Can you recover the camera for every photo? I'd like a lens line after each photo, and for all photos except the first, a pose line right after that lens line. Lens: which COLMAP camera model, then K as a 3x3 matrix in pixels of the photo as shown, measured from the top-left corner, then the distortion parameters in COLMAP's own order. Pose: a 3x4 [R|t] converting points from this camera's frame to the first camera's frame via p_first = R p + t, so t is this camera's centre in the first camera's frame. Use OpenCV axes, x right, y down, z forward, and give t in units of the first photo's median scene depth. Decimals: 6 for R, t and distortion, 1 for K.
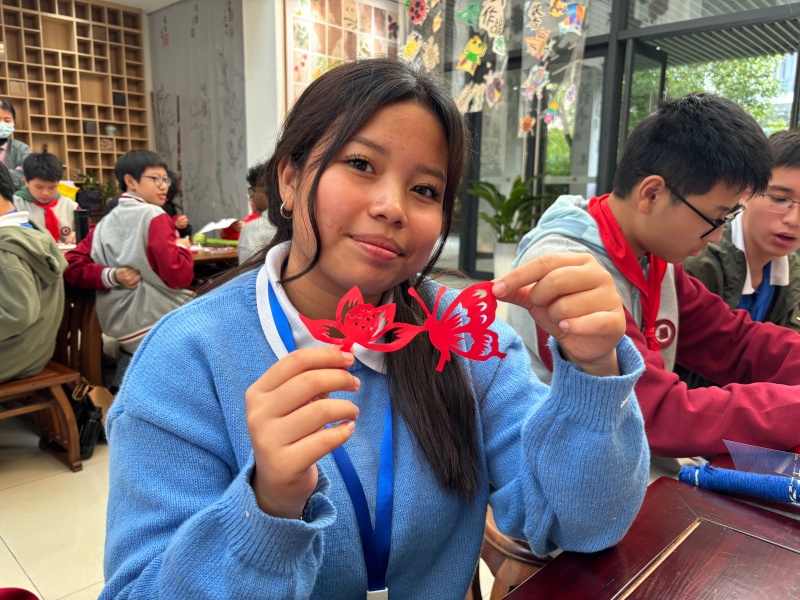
lens RADIAL K [[604.0, 0, 404.6], [0, 604.0, 300.6], [0, 0, 1]] dist [0.013134, 0.002301]
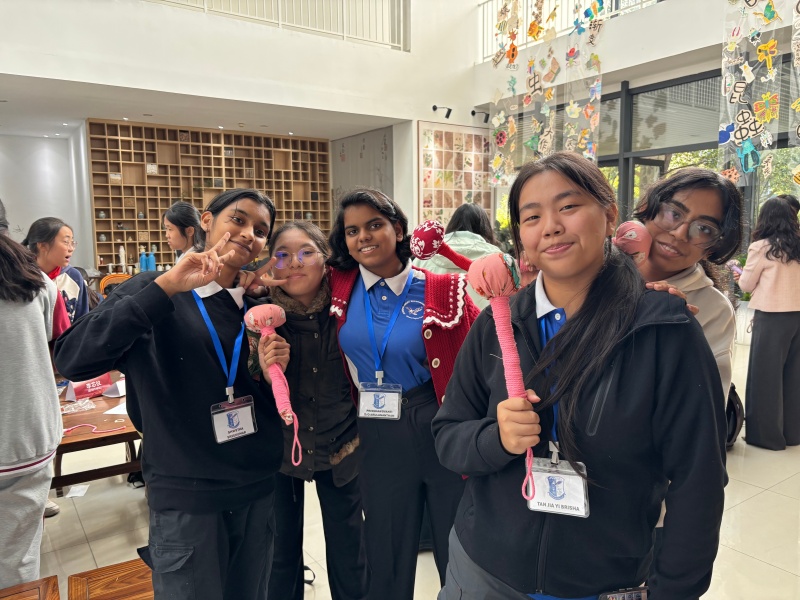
lens RADIAL K [[604.0, 0, 399.7], [0, 604.0, 303.5], [0, 0, 1]] dist [0.013134, 0.002301]
pose [[0.978204, -0.001963, -0.207637, 0.080217], [-0.010490, 0.998211, -0.058859, 0.041201], [0.207381, 0.059754, 0.976434, -0.507645]]
